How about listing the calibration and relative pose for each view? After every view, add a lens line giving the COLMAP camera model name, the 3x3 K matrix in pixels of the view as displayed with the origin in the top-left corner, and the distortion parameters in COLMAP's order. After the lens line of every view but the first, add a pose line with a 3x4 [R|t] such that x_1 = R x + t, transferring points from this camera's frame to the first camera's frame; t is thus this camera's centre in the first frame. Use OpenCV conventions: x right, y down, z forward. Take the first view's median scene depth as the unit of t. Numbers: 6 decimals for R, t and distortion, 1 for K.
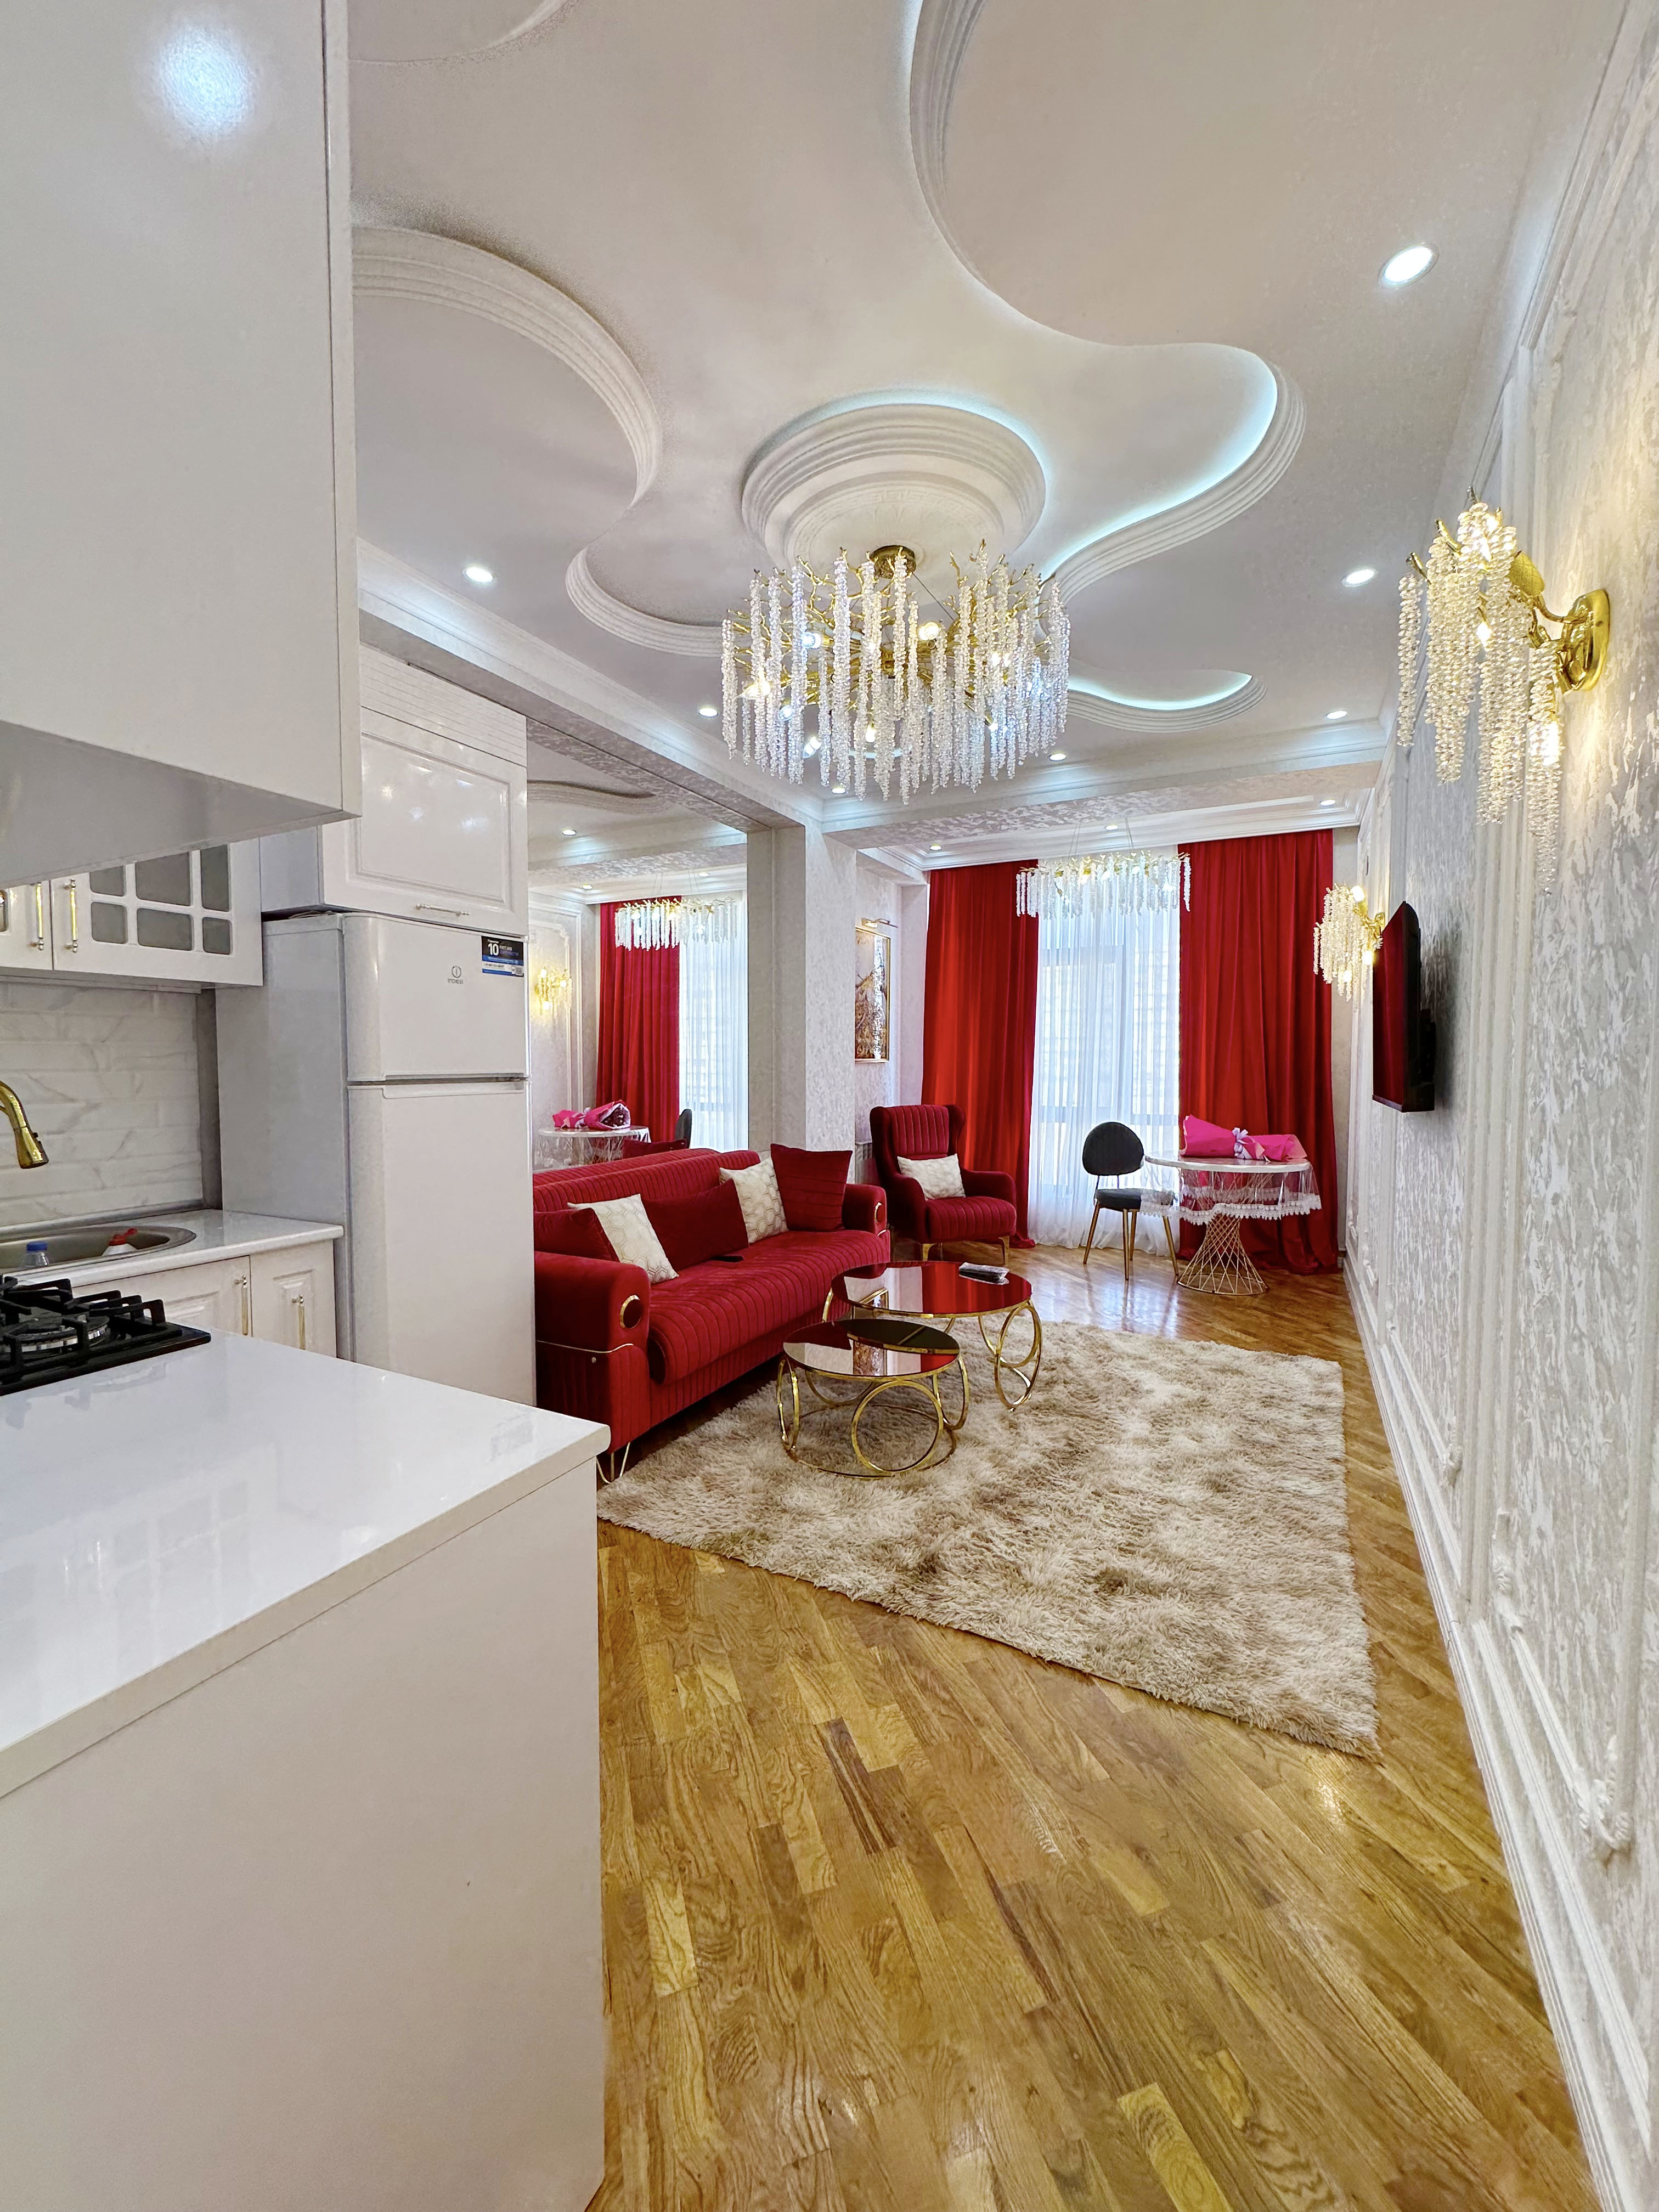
lens RADIAL K [[880.4, 0, 827.1], [0, 880.4, 1107.1], [0, 0, 1]] dist [-0.003349, 0.000476]
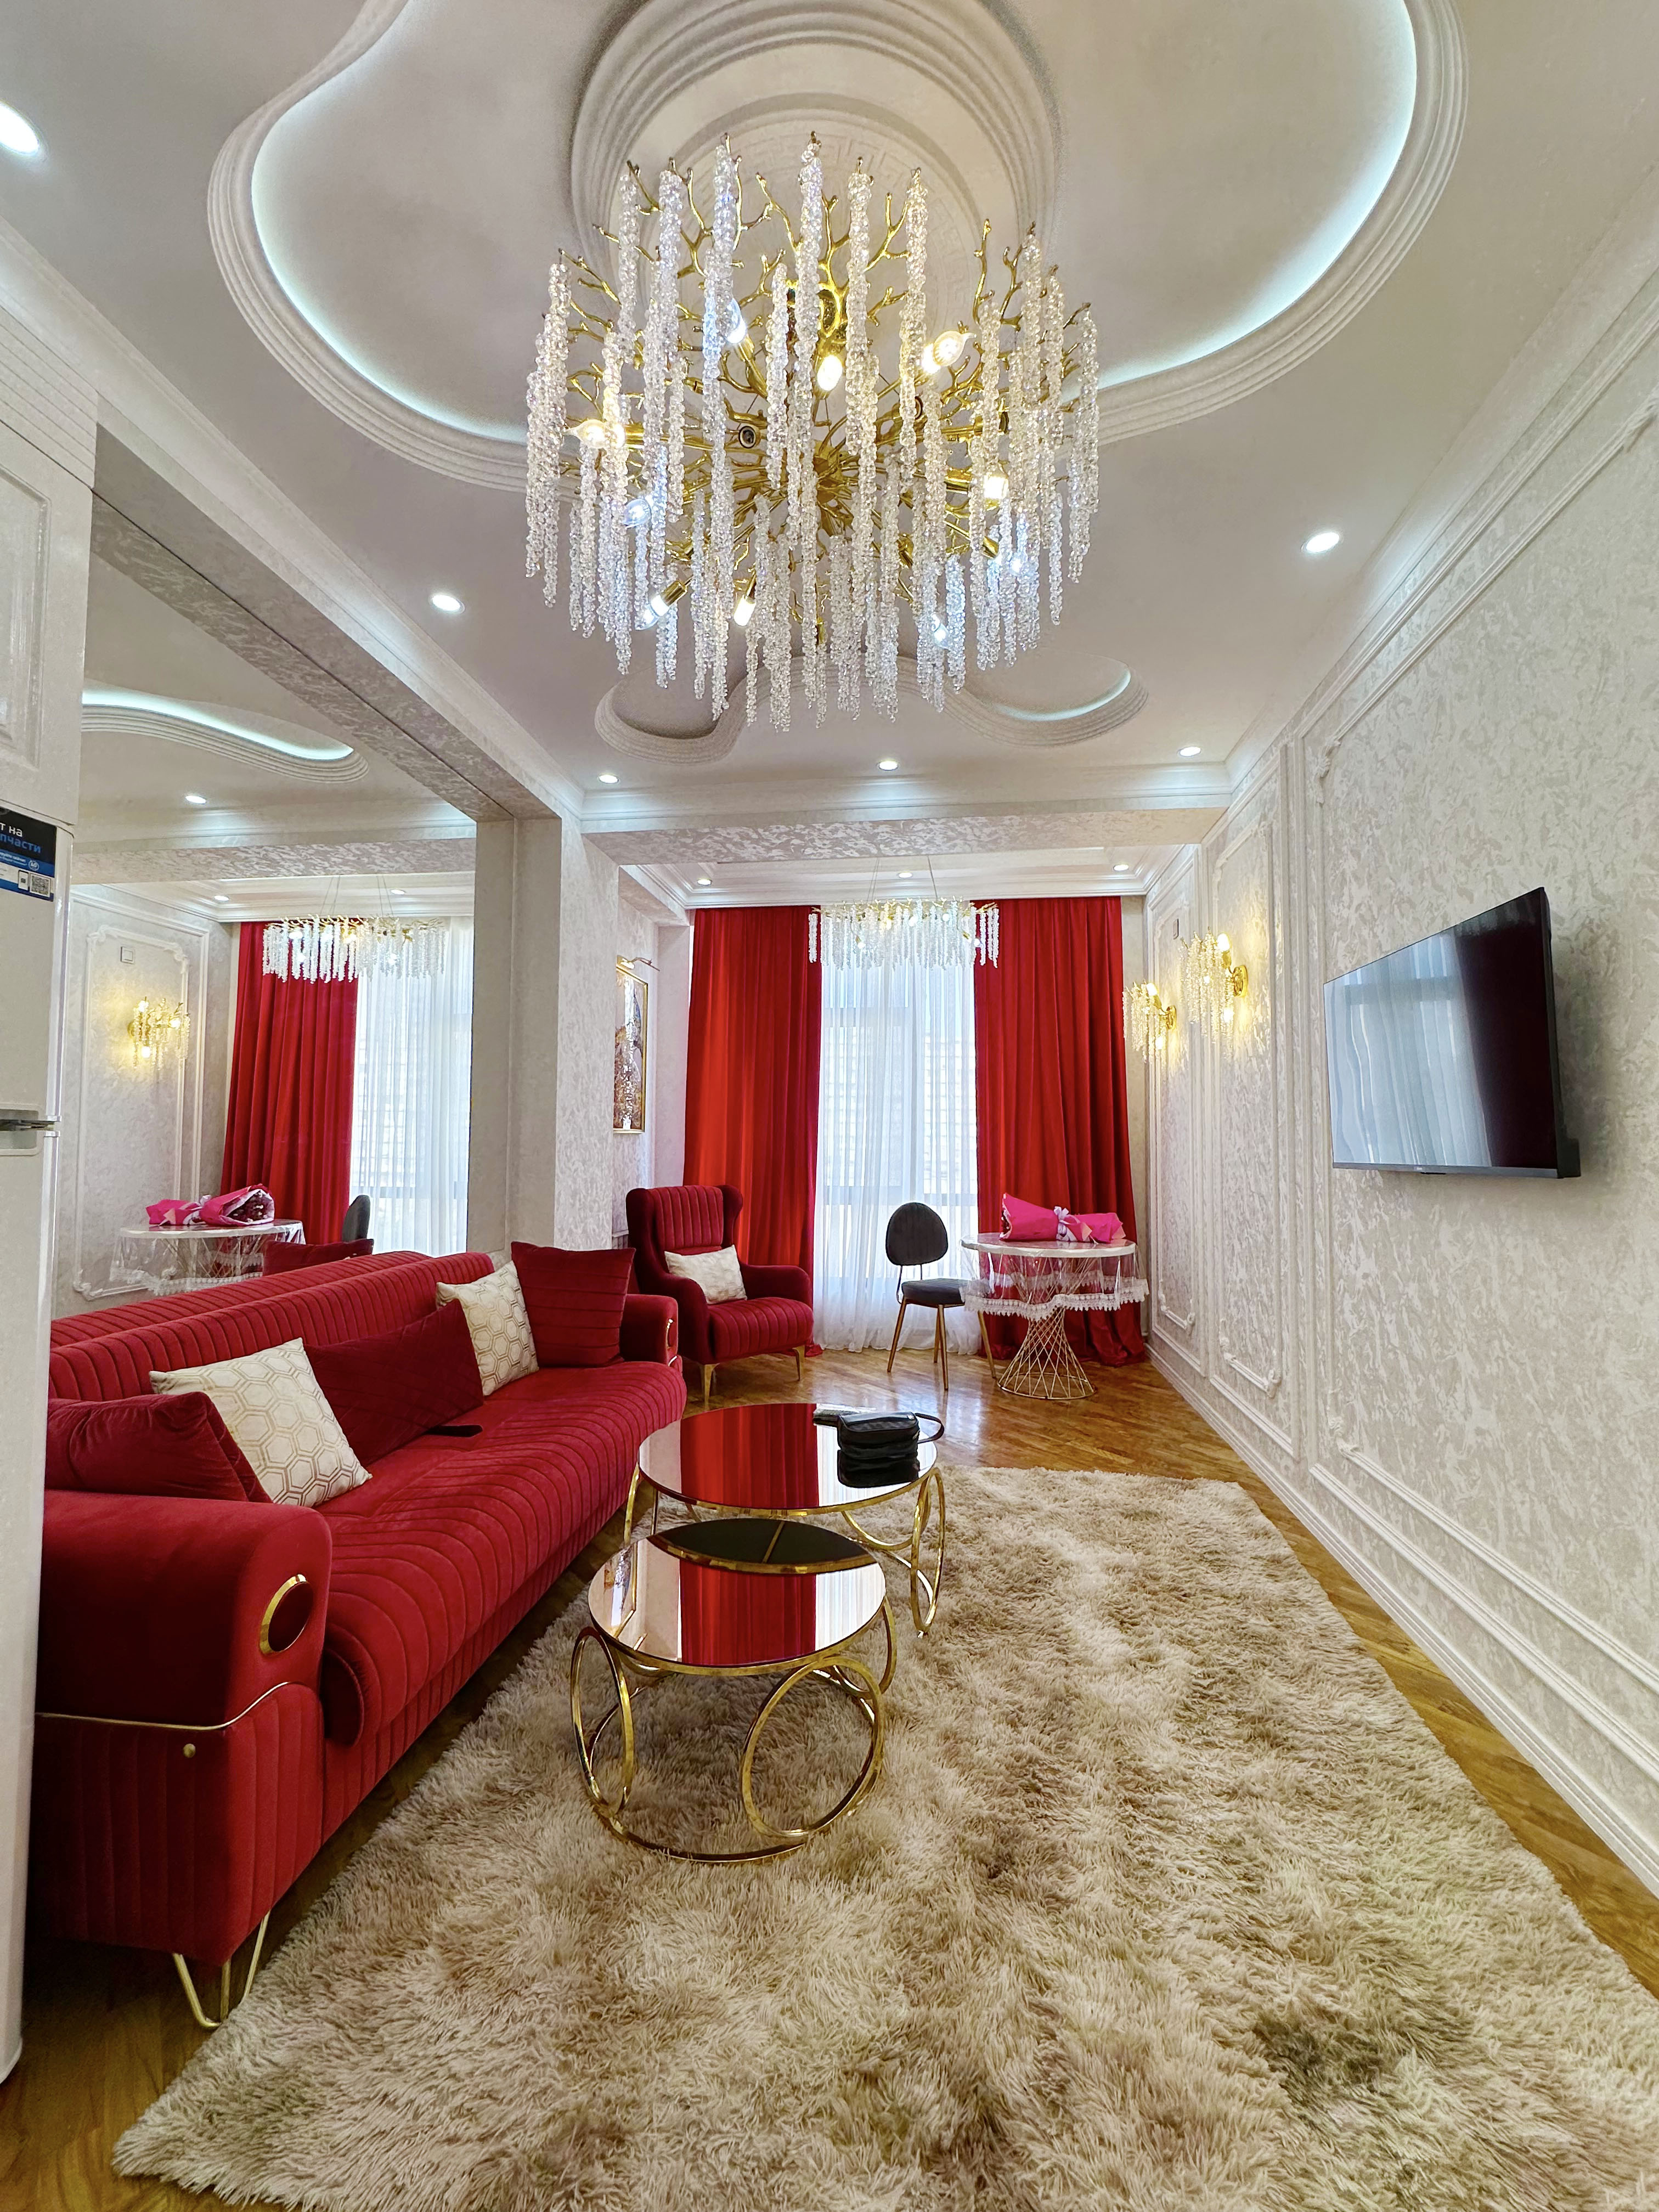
lens RADIAL K [[880.4, 0, 827.1], [0, 880.4, 1107.1], [0, 0, 1]] dist [-0.003349, 0.000476]
pose [[0.940735, 0.019434, 0.338585, -0.087814], [0.012841, 0.995600, -0.092822, 0.004111], [-0.338899, 0.091668, 0.936346, 0.330645]]
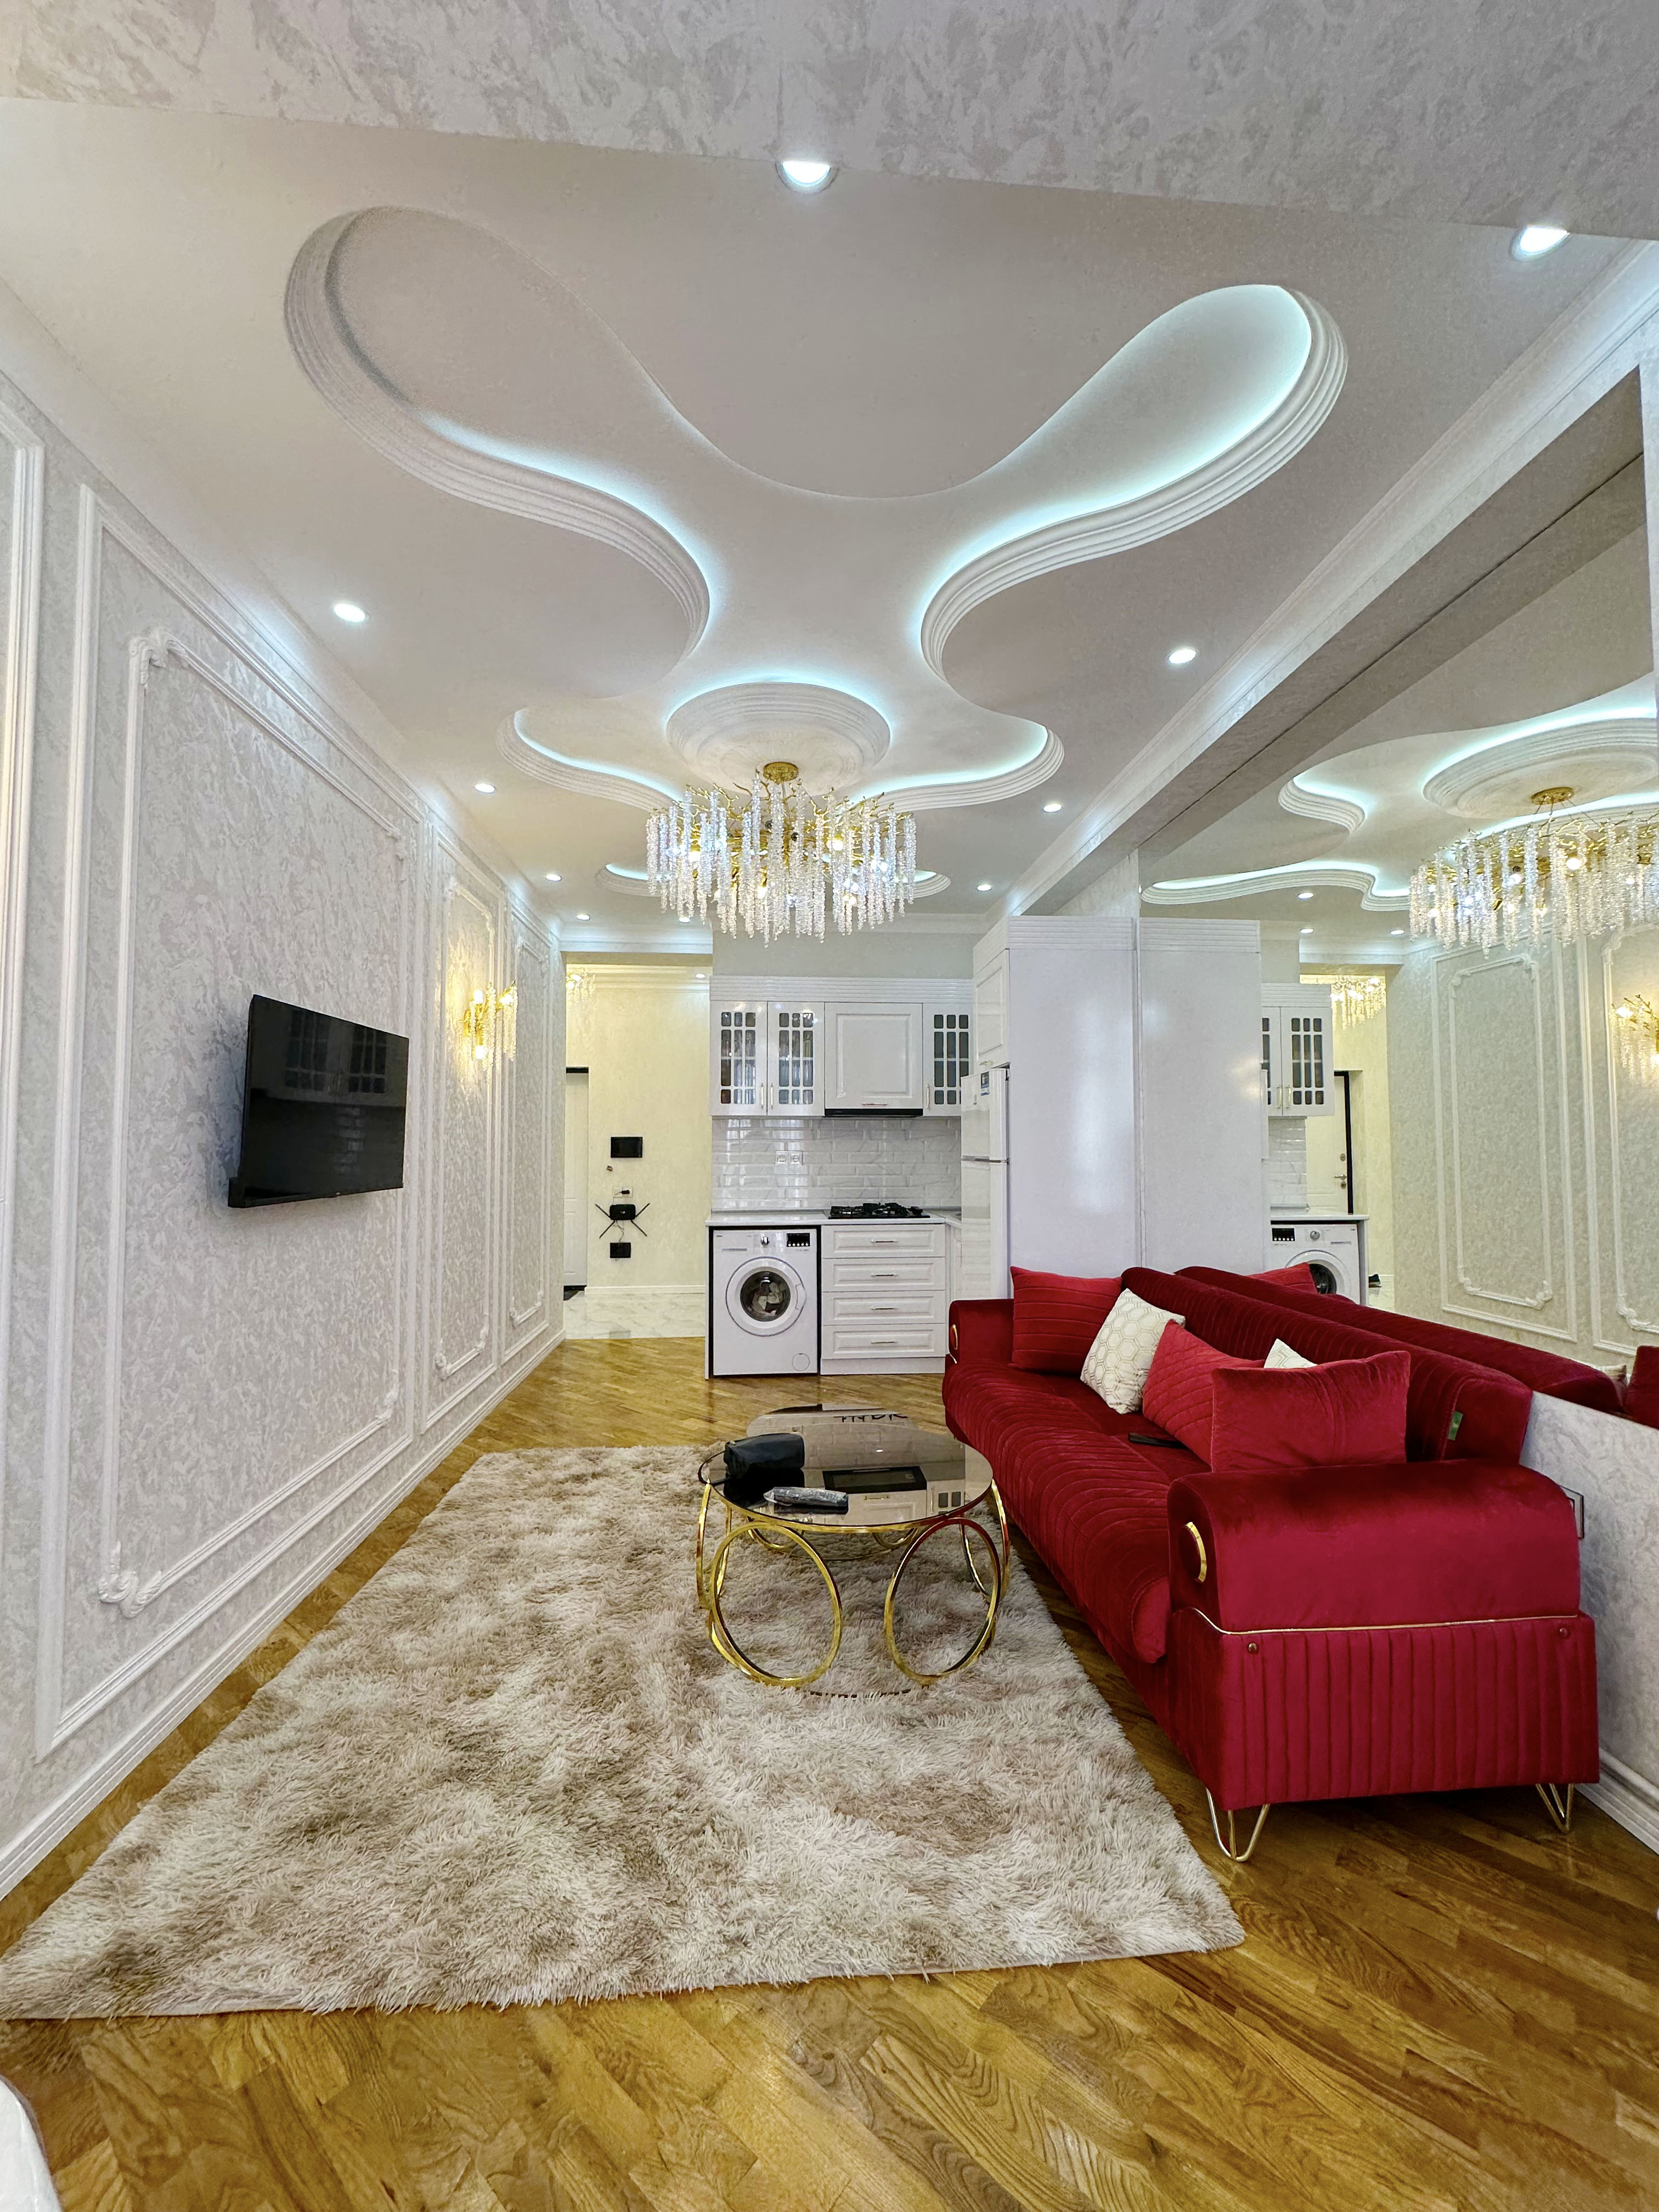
lens RADIAL K [[880.4, 0, 827.1], [0, 880.4, 1107.1], [0, 0, 1]] dist [-0.003349, 0.000476]
pose [[-0.850724, -0.021945, -0.525154, 0.508719], [-0.026275, 0.999654, 0.000792, -0.087464], [0.524955, 0.014473, -0.851007, 1.580675]]
